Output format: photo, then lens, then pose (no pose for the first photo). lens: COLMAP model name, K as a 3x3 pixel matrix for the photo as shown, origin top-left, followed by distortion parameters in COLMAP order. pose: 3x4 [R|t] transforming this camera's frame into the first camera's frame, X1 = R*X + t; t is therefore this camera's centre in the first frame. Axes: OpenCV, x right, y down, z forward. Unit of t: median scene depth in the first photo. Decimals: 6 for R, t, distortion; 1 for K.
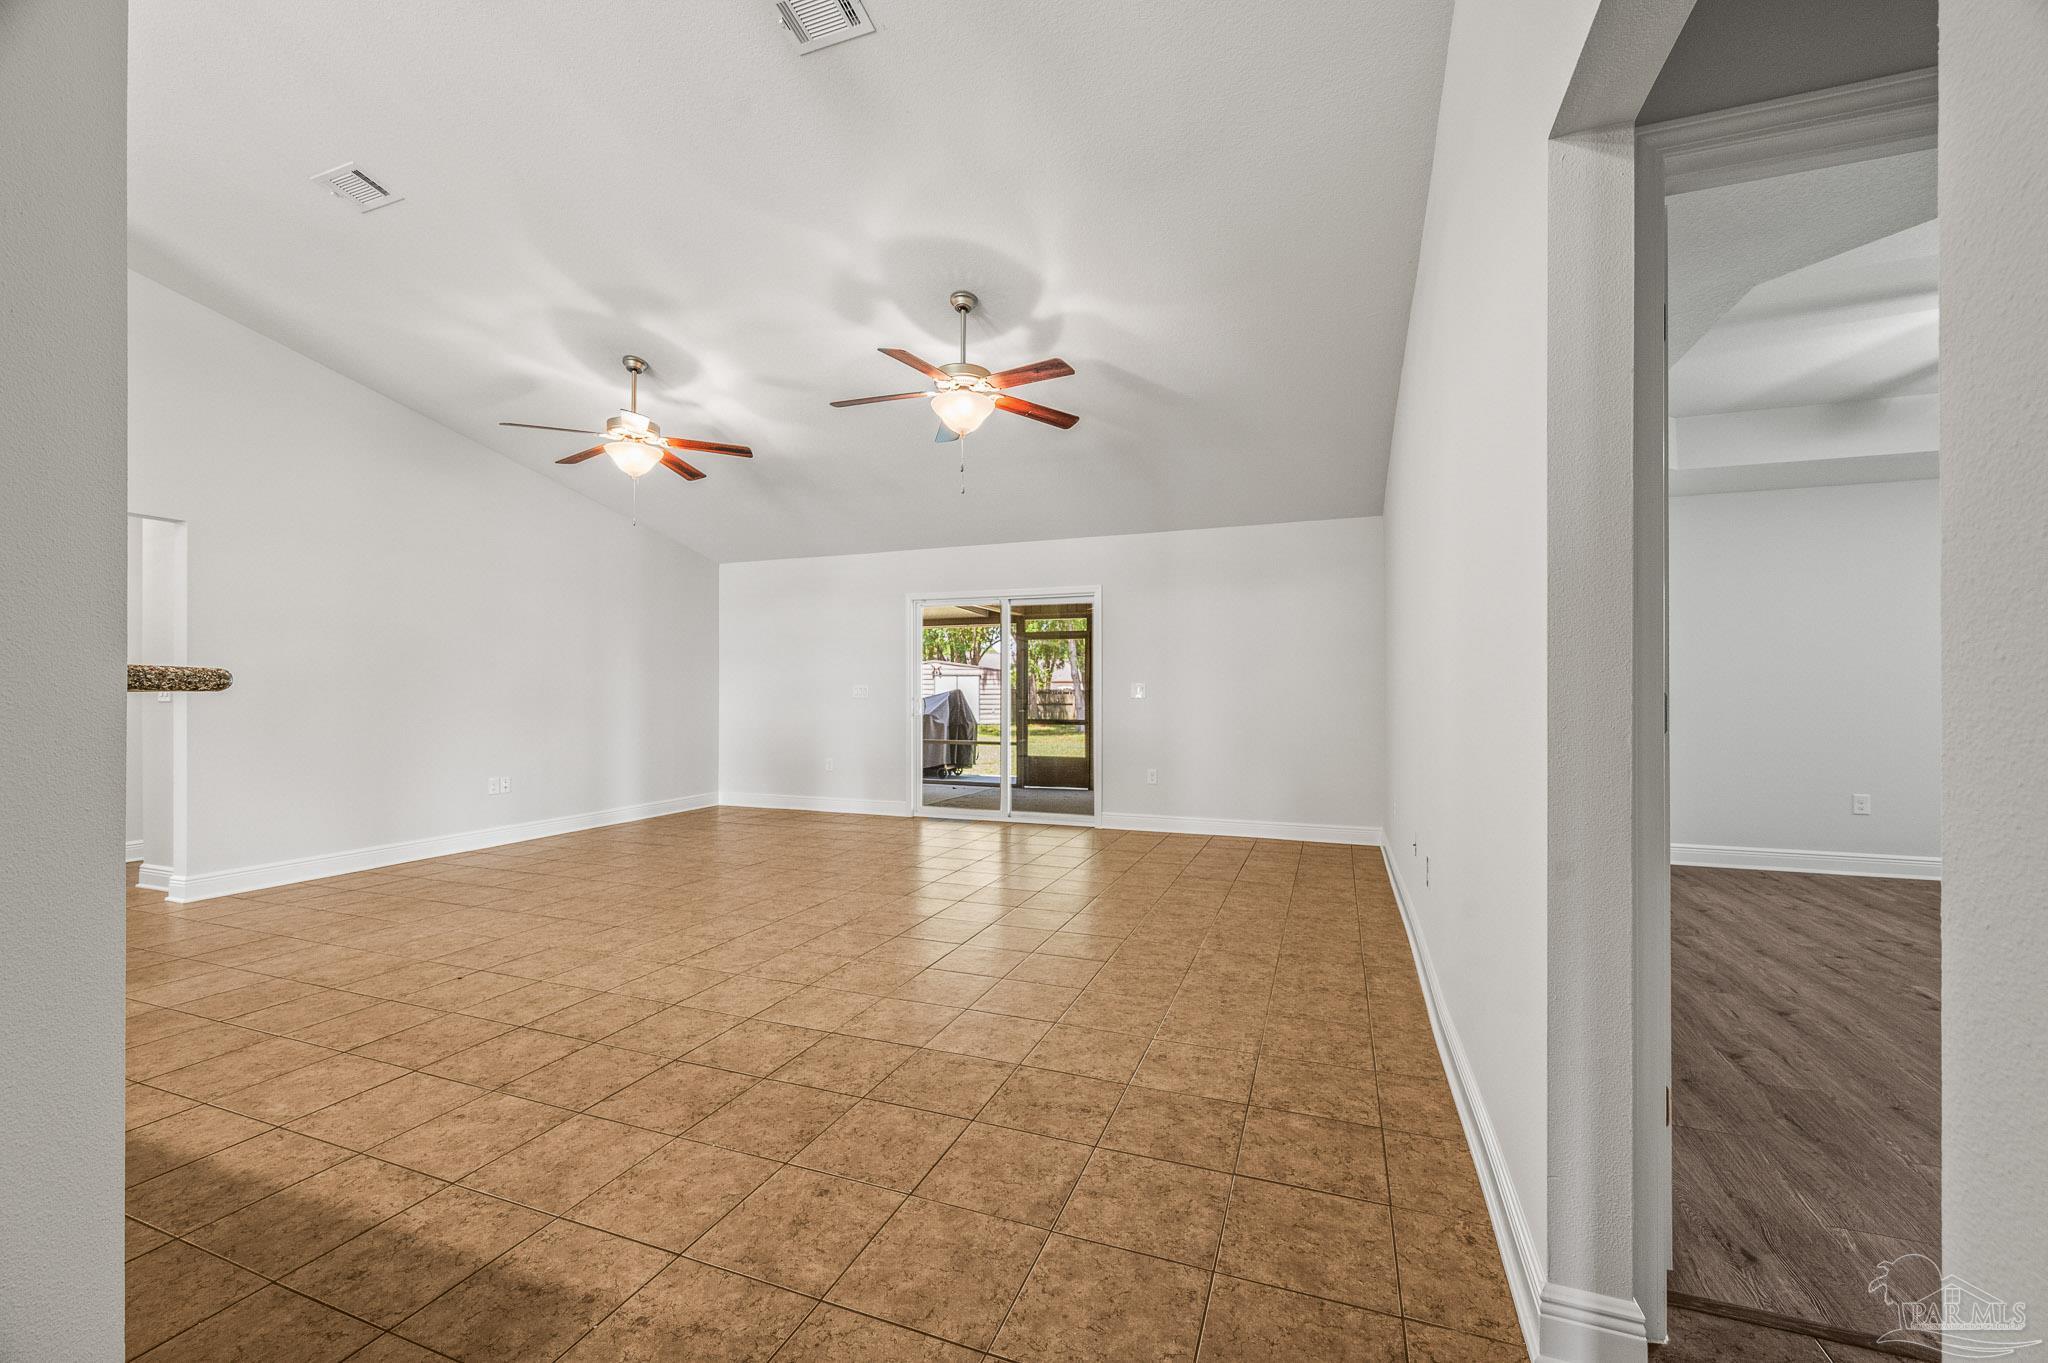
lens RADIAL K [[807.1, 0, 1033.7], [0, 807.1, 687.4], [0, 0, 1]] dist [-0.000772, -0.000657]
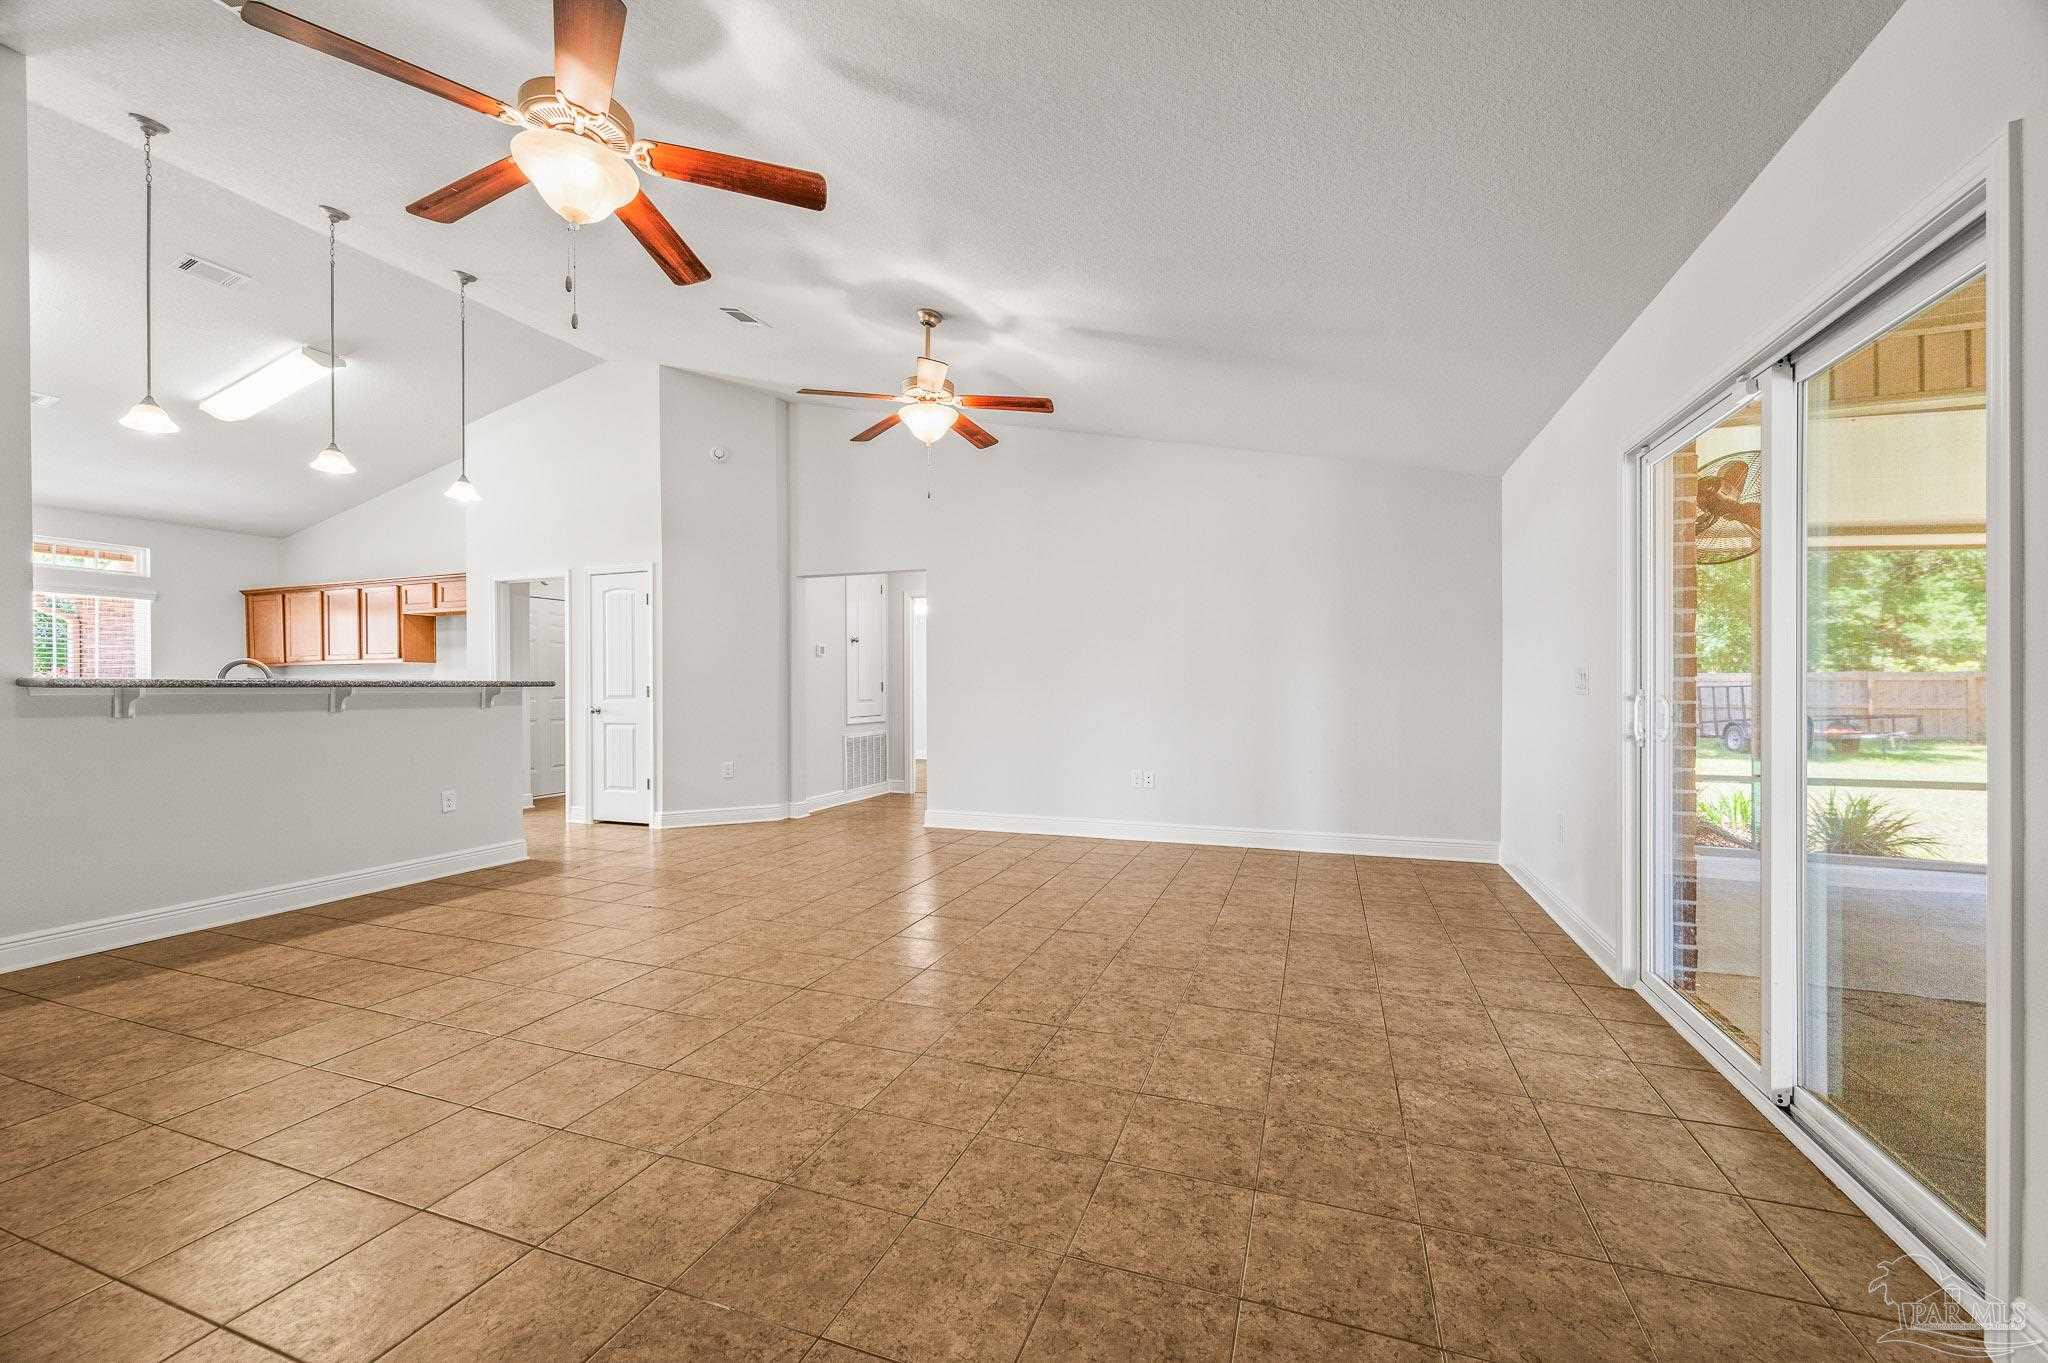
lens RADIAL K [[807.1, 0, 1032.0], [0, 807.1, 689.0], [0, 0, 1]] dist [-0.000772, -0.000657]
pose [[0.009923, 0.004845, -0.999939, 0.655082], [0.009494, 0.999943, 0.004939, 0.013483], [0.999906, -0.009542, 0.009876, 1.814415]]
